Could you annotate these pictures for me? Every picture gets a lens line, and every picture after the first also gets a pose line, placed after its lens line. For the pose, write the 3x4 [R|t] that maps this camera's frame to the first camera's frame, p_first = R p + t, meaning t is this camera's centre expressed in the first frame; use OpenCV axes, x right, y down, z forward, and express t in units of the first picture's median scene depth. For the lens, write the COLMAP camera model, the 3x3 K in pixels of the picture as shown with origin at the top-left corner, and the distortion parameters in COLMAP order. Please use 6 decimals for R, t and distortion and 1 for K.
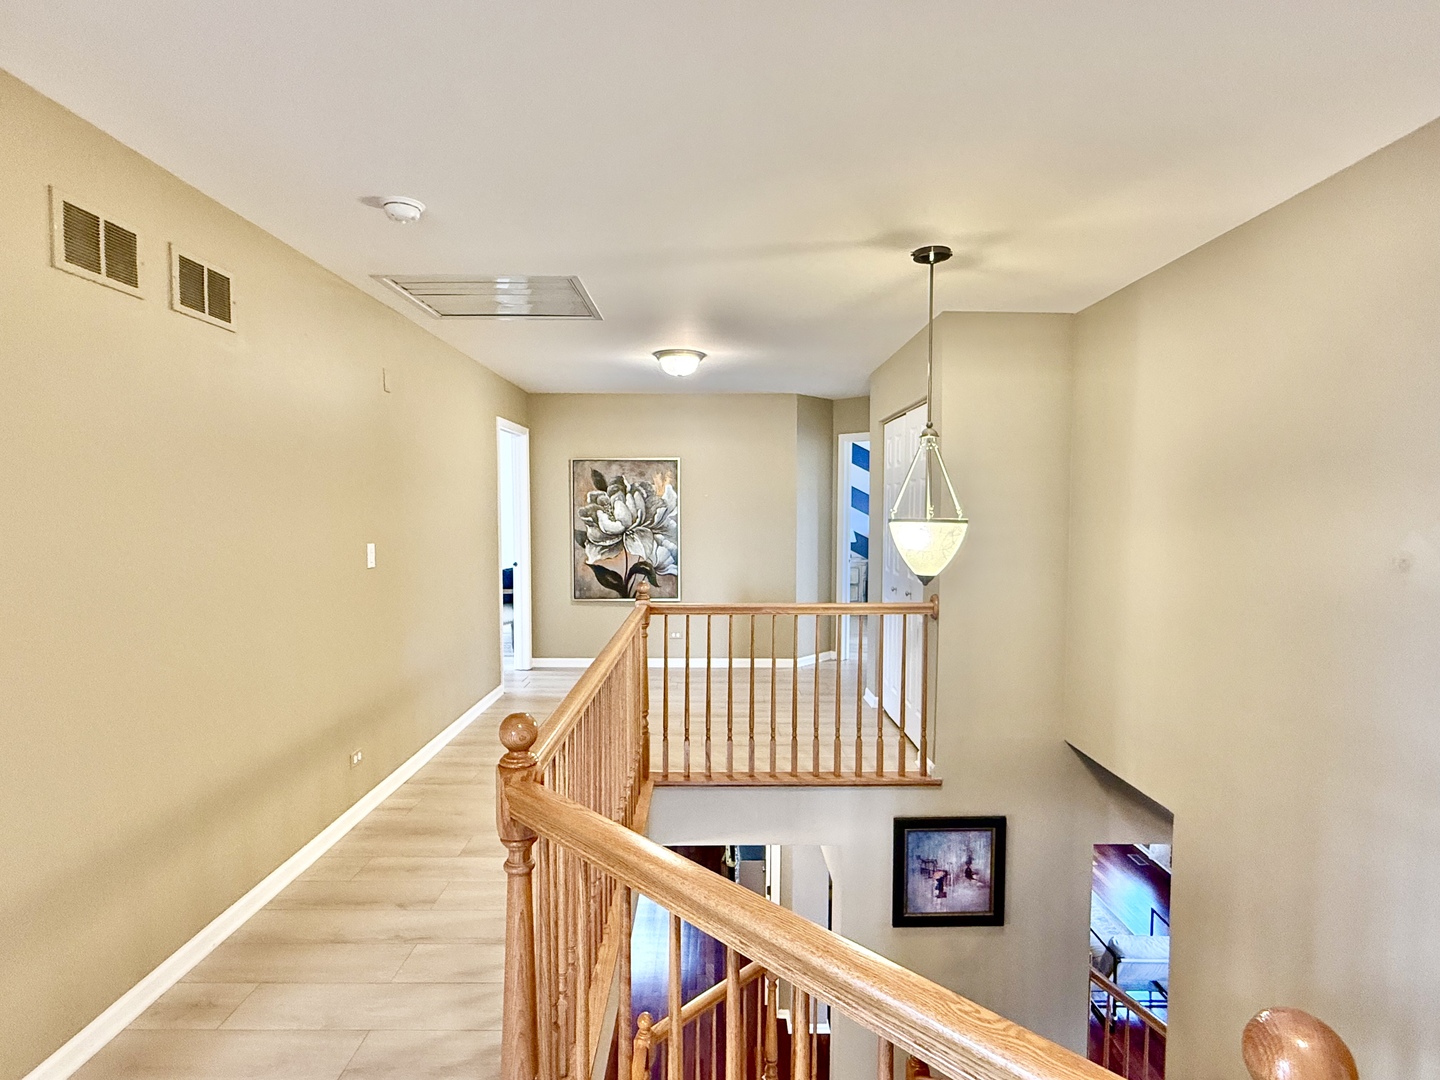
lens RADIAL K [[770.3, 0, 720.0], [0, 770.3, 540.0], [0, 0, 1]] dist [-0.000178, -0.000706]
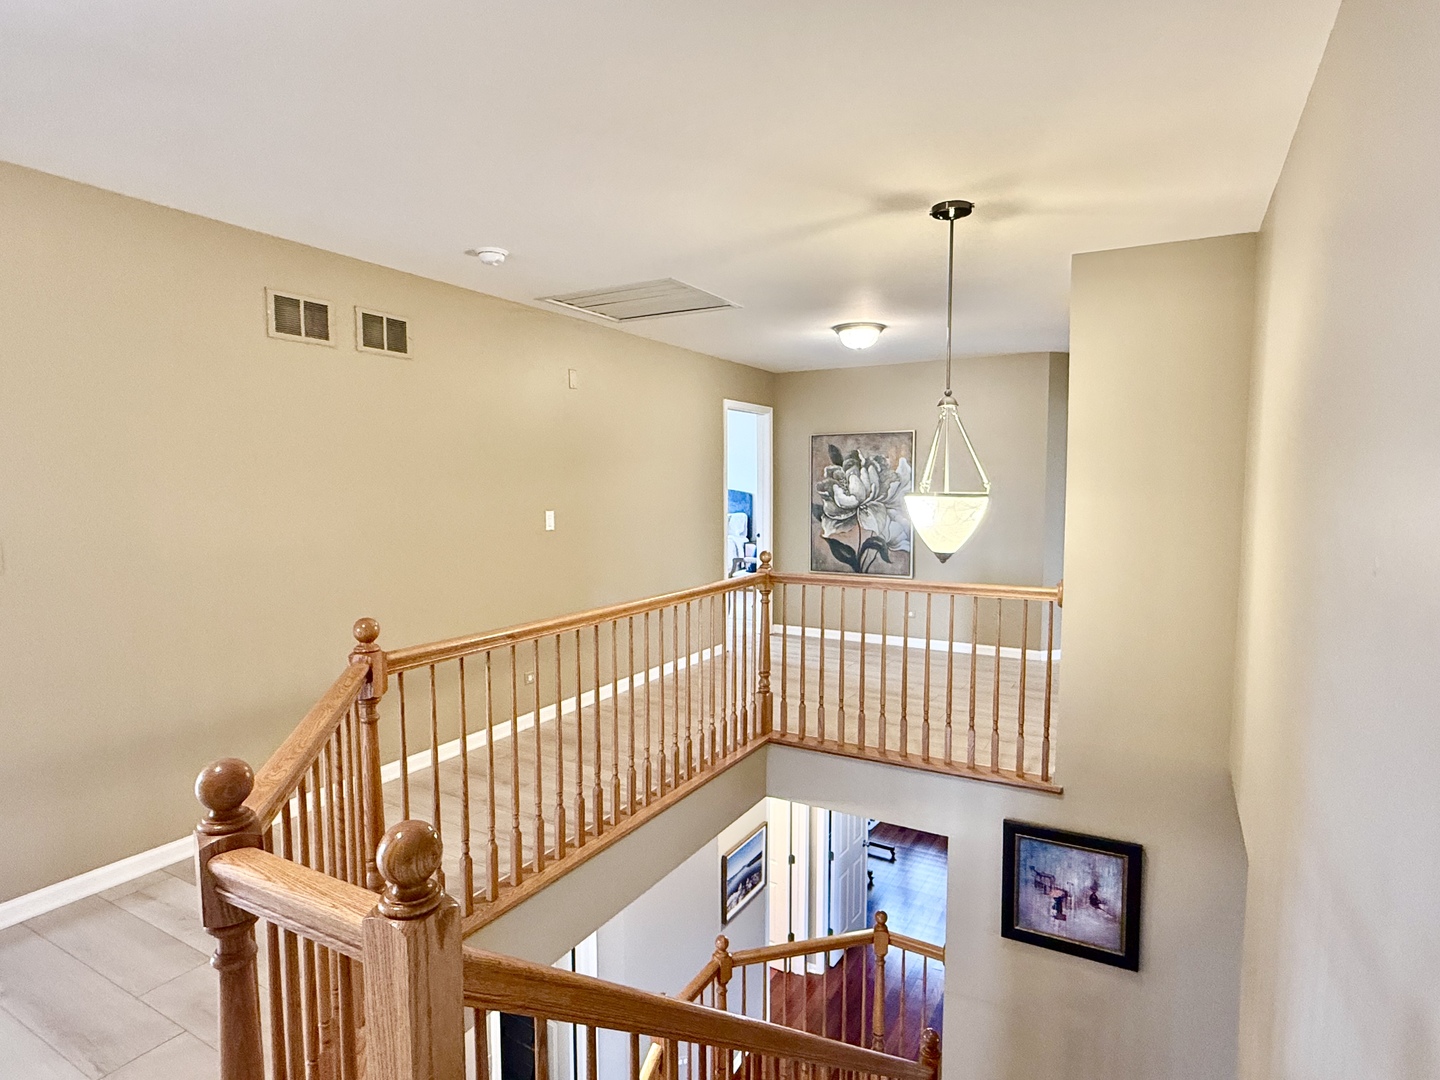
lens RADIAL K [[819.2, 0, 720.0], [0, 819.2, 540.0], [0, 0, 1]] dist [-0.001882, 0.000001]
pose [[0.857435, 0.032730, -0.513551, 0.337600], [-0.018125, 0.999277, 0.033423, 0.001178], [0.514273, -0.019350, 0.857408, -0.003935]]
